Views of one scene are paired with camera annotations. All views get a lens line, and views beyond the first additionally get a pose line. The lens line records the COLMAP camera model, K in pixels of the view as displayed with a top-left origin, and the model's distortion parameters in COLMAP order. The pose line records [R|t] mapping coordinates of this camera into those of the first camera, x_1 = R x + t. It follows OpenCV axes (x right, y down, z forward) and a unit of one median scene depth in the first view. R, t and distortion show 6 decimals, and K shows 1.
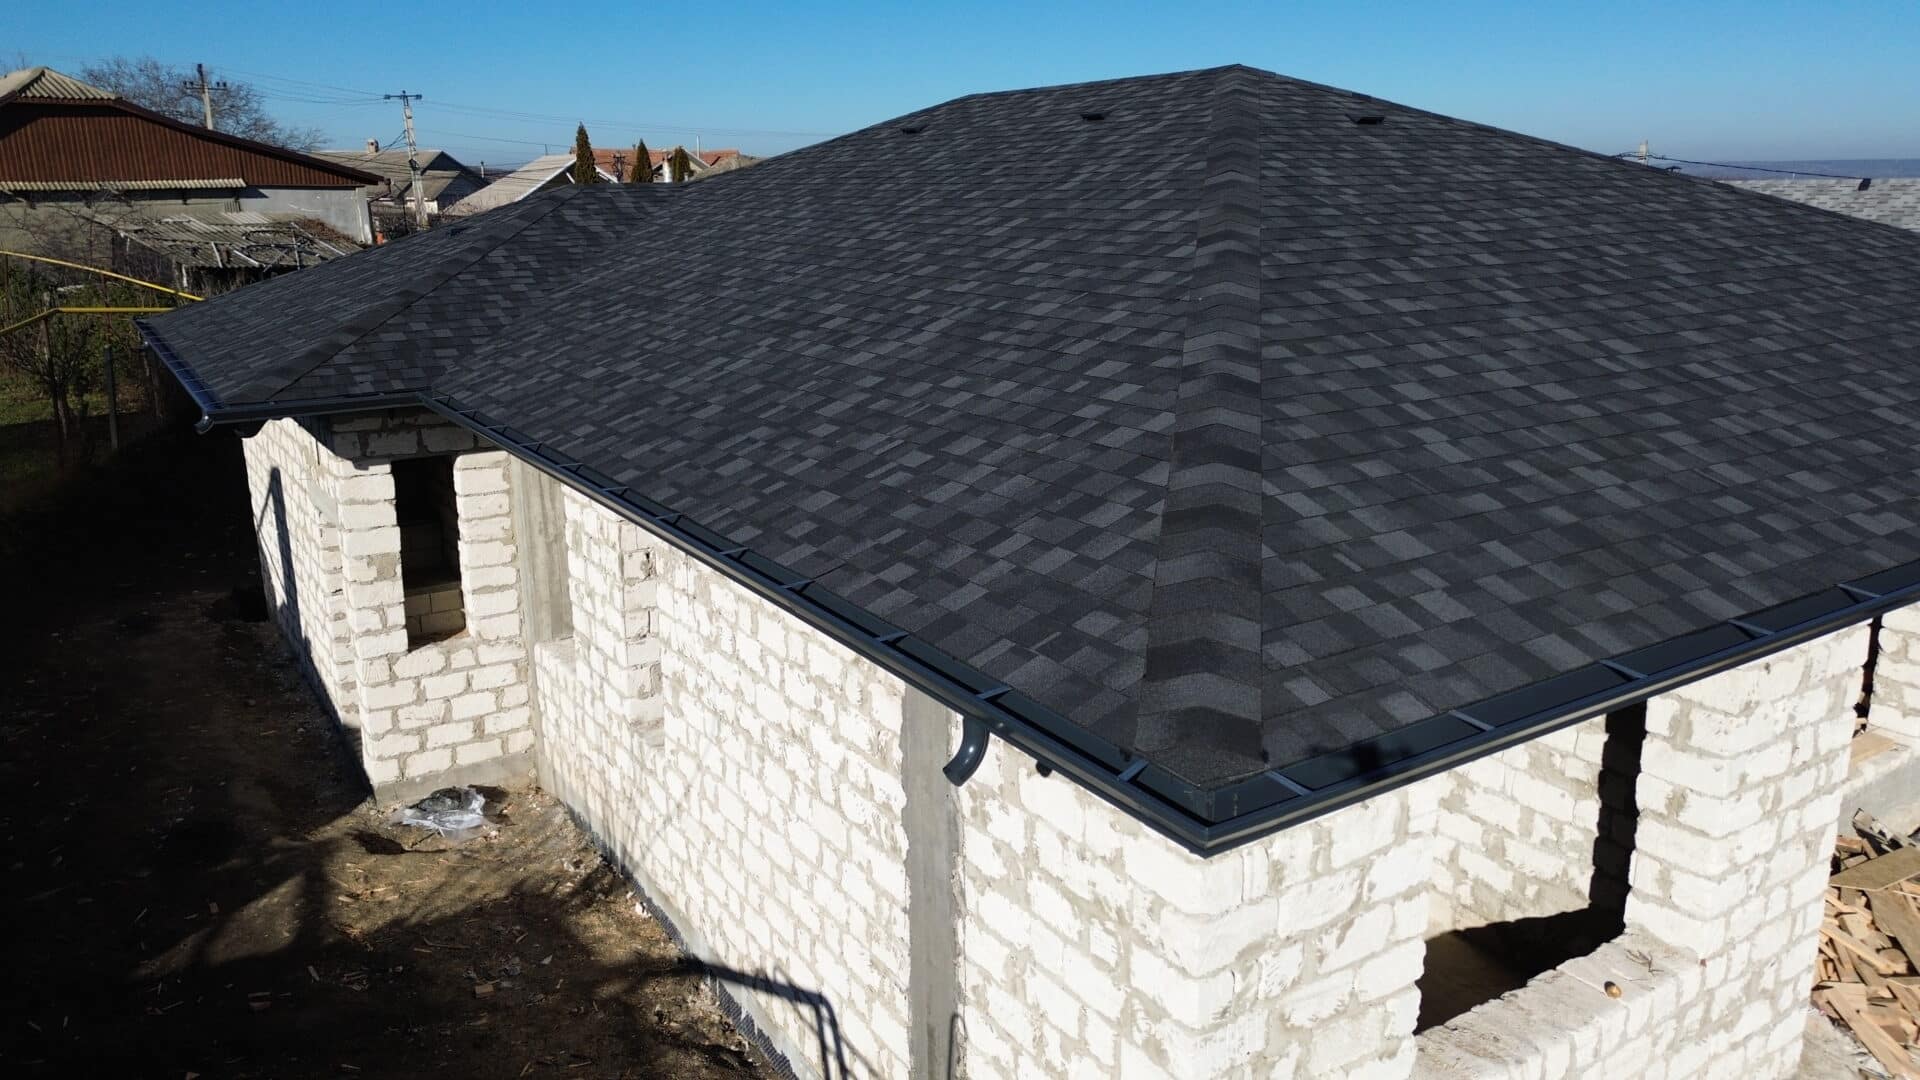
lens RADIAL K [[1358.4, 0, 957.5], [0, 1358.4, 537.9], [0, 0, 1]] dist [0.067023, -0.066333]
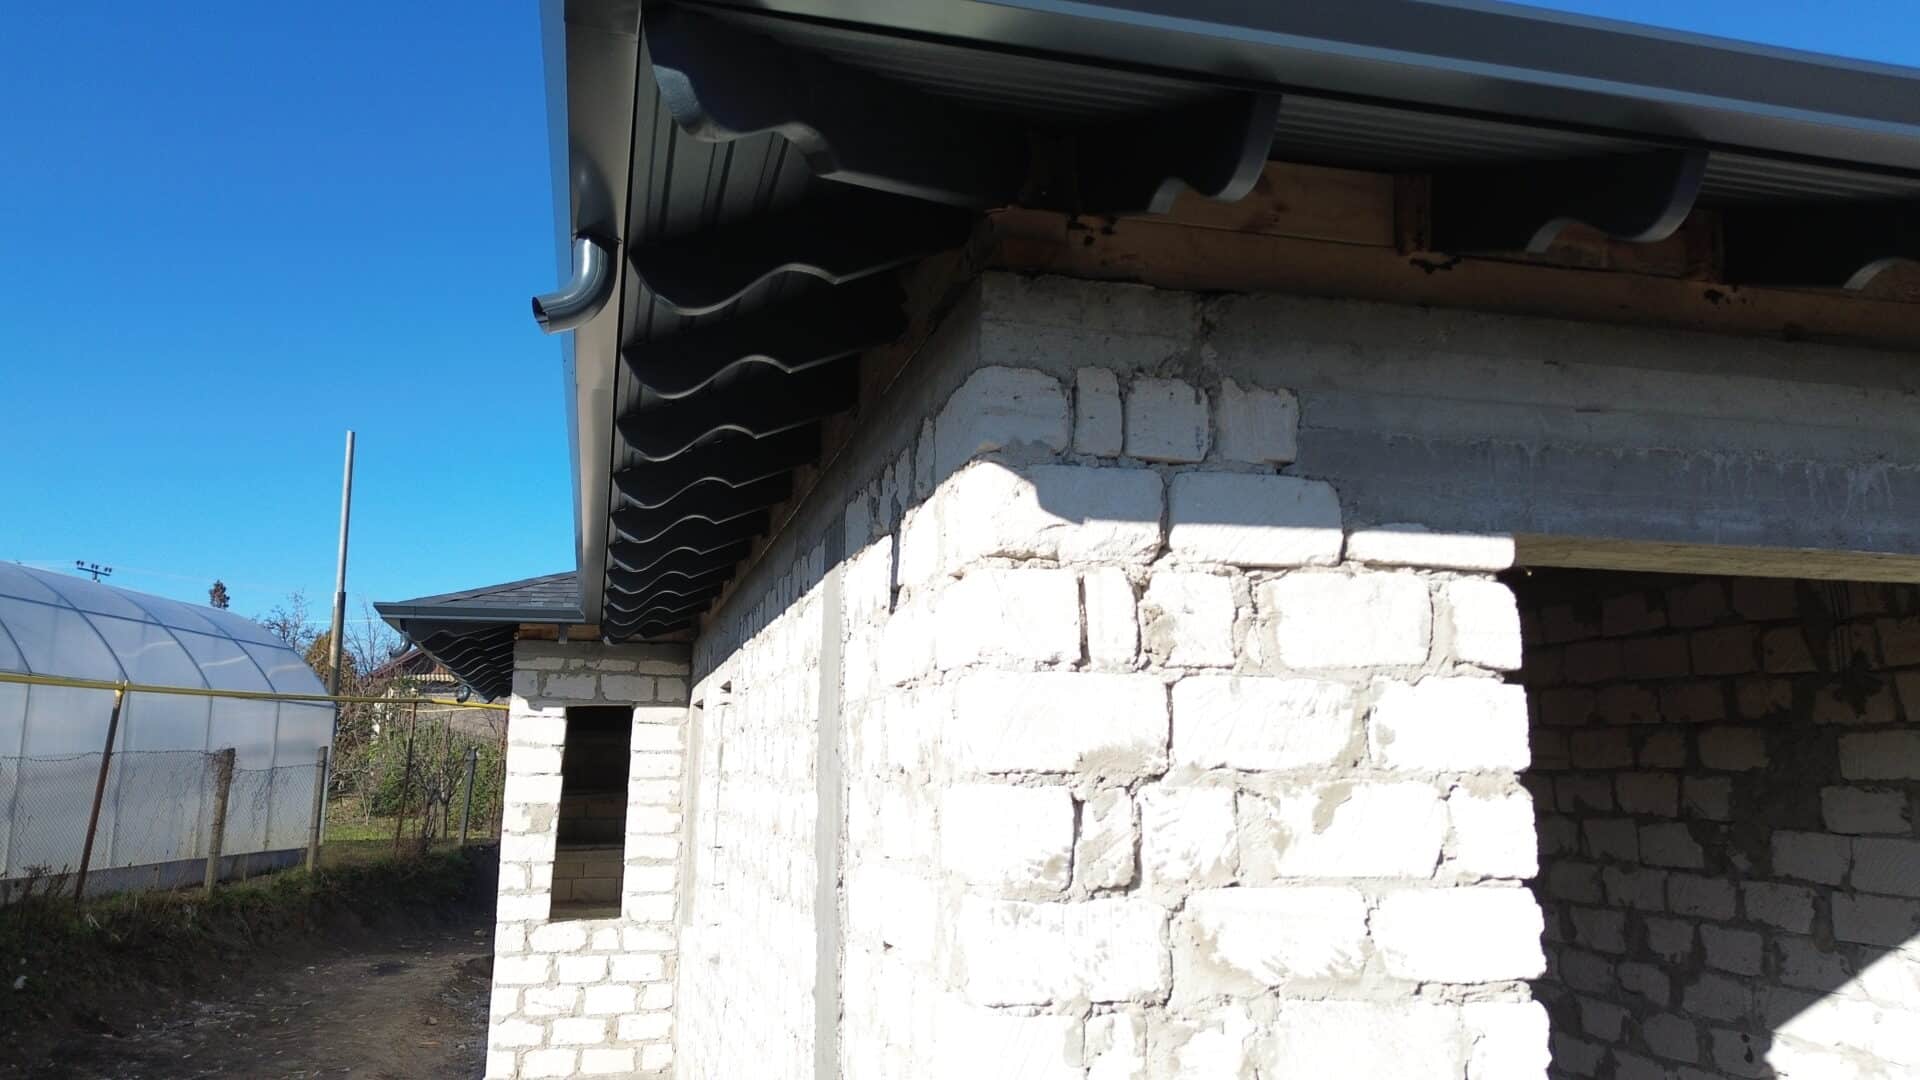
lens RADIAL K [[1358.4, 0, 963.7], [0, 1358.4, 539.6], [0, 0, 1]] dist [0.067023, -0.066333]
pose [[0.951784, -0.045755, -0.303338, 0.142534], [-0.085046, 0.910700, -0.404219, 0.193529], [0.294745, 0.410527, 0.862898, 0.196807]]
